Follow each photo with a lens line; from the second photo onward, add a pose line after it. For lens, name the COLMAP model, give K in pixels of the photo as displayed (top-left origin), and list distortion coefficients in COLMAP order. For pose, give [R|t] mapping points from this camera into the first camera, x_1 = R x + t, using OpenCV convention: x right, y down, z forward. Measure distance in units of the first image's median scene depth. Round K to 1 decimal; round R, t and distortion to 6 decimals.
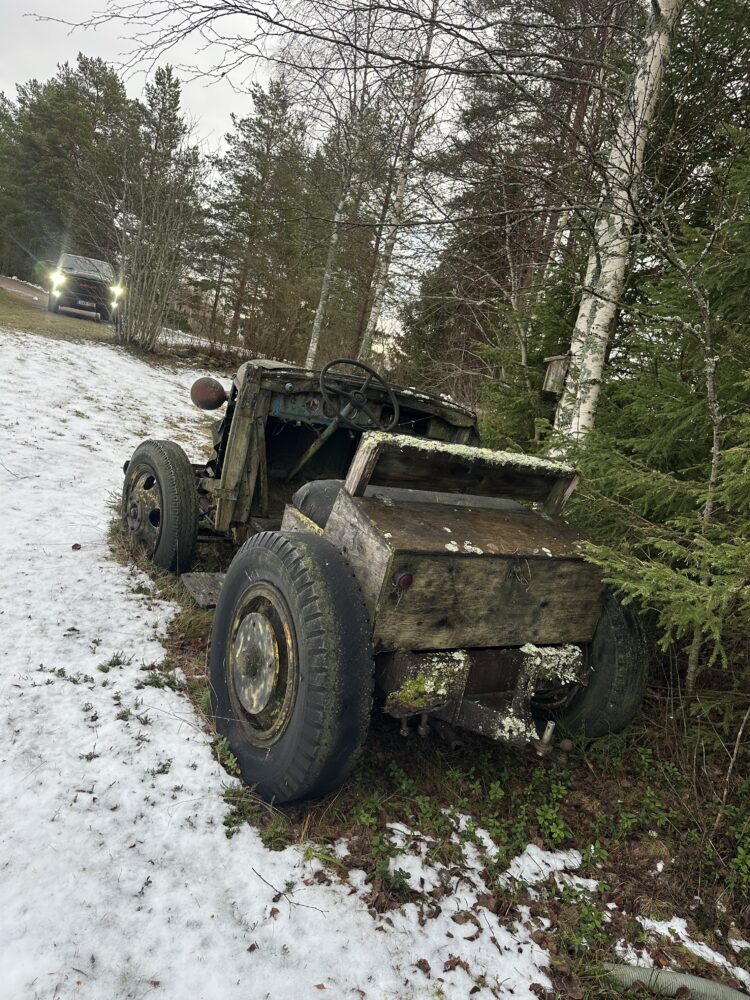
lens RADIAL K [[767.9, 0, 375.0], [0, 767.9, 500.0], [0, 0, 1]] dist [0.165483, -0.000758]
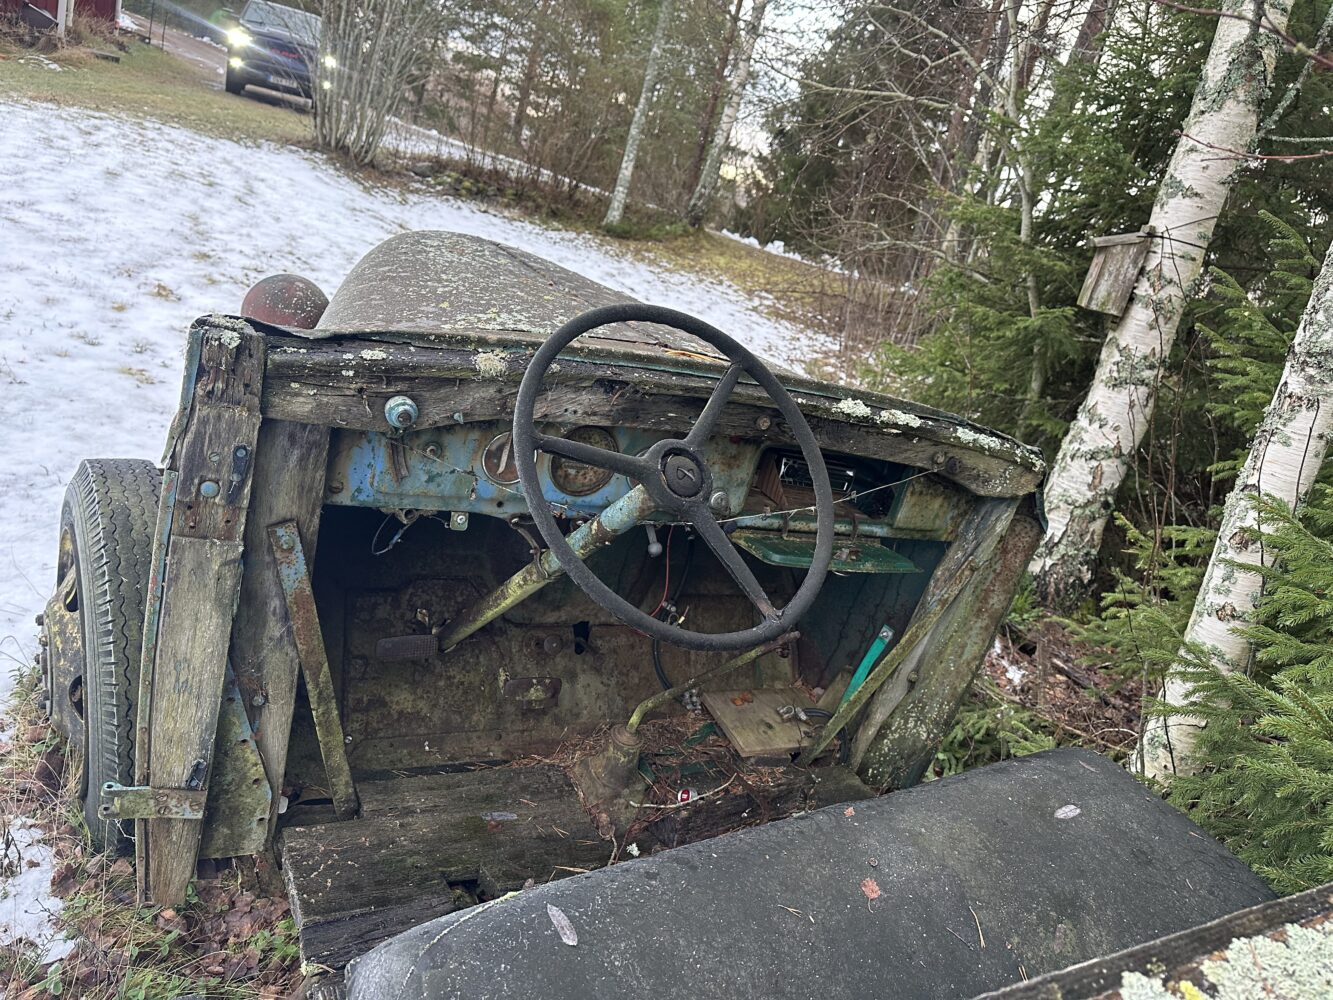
lens RADIAL K [[974.9, 0, 674.0], [0, 974.9, 505.3], [0, 0, 1]] dist [0.074683, -0.098611]
pose [[0.997656, 0.063110, -0.026467, -0.003657], [-0.058789, 0.988319, 0.140606, -0.042064], [0.035032, -0.138720, 0.989712, 0.174797]]
